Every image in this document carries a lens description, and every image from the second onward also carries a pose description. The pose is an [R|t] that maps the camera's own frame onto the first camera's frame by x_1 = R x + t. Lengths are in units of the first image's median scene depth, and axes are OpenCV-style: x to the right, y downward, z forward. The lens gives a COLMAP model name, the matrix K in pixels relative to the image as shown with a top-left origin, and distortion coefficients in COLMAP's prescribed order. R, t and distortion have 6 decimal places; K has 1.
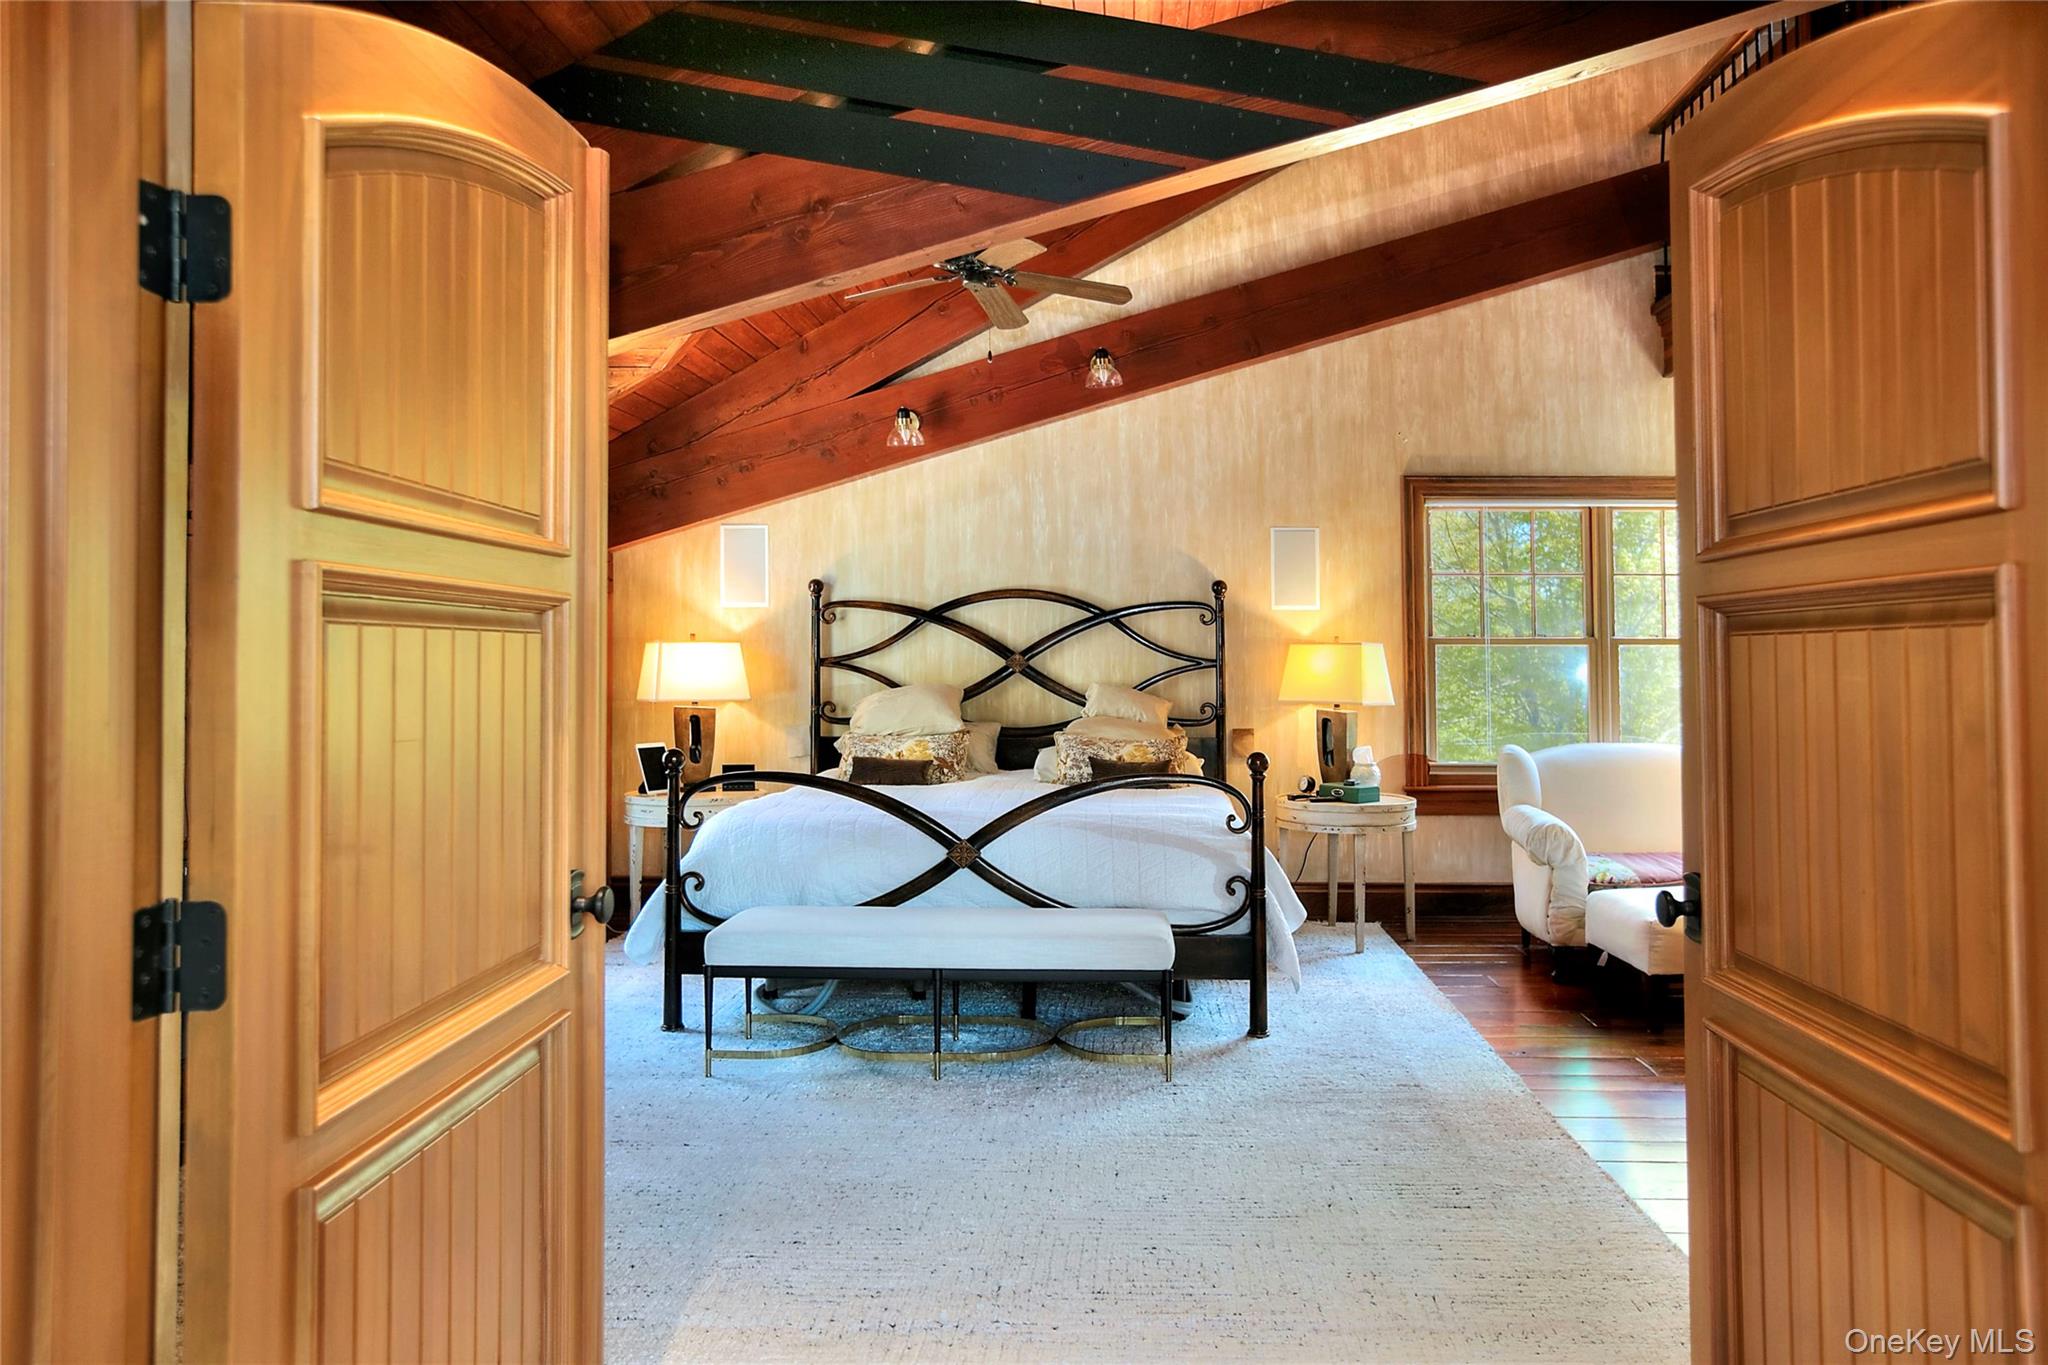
lens RADIAL K [[1219.4, 0, 1026.8], [0, 1219.4, 675.1], [0, 0, 1]] dist [-0.000753, 0.001097]
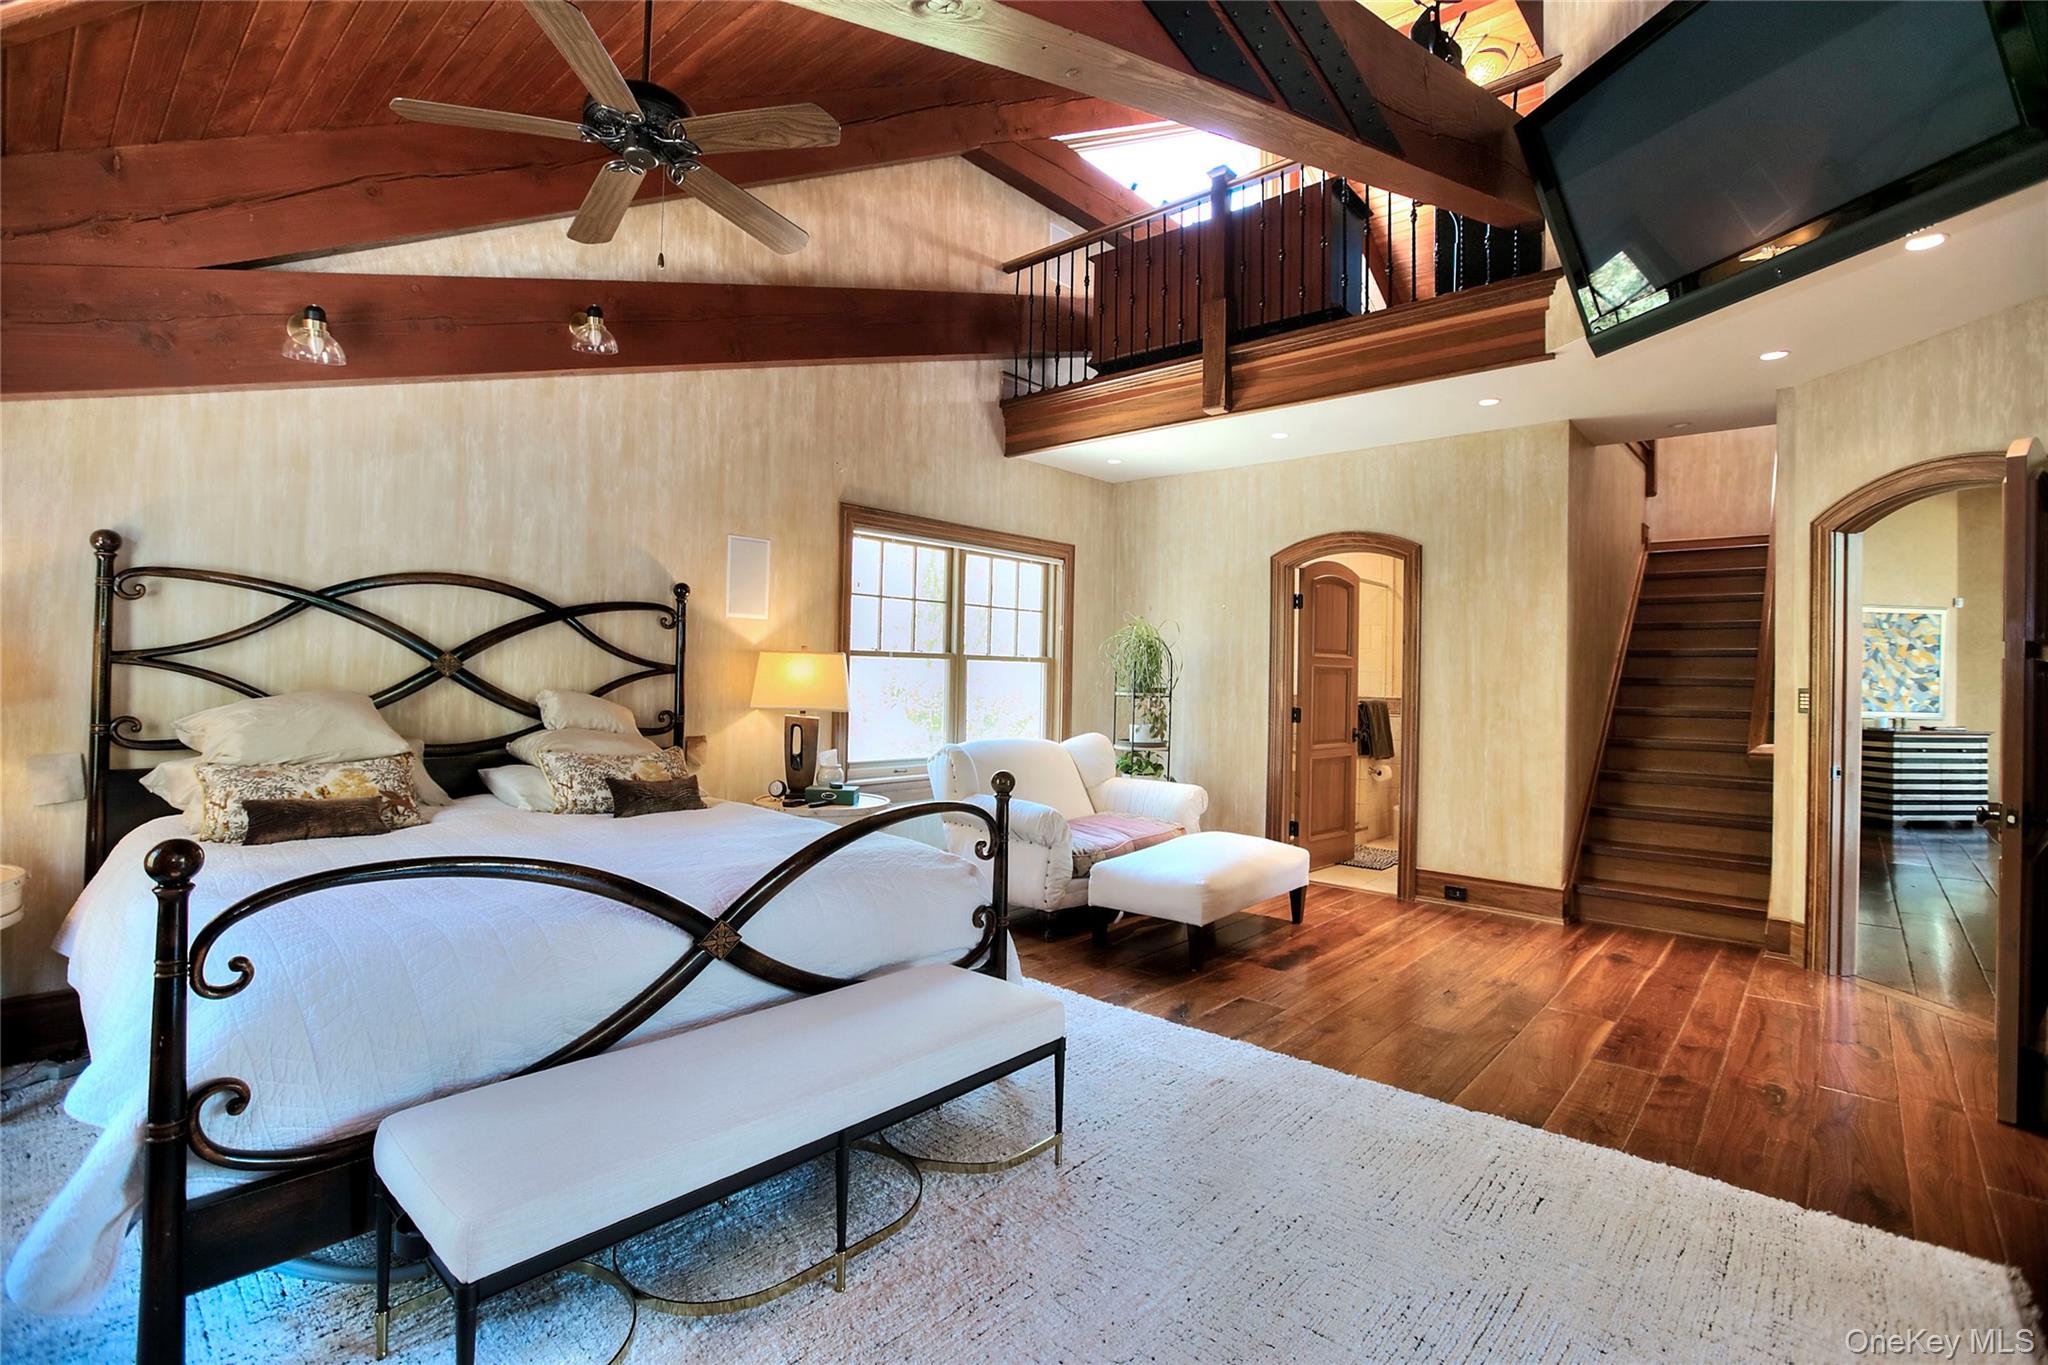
lens RADIAL K [[937.8, 0, 1019.2], [0, 937.8, 676.9], [0, 0, 1]] dist [-0.002485, 0.001632]
pose [[0.697740, 0.011601, 0.716257, -0.186589], [-0.010852, 0.999925, -0.005624, -0.002393], [-0.716269, -0.003849, 0.697814, 0.290719]]
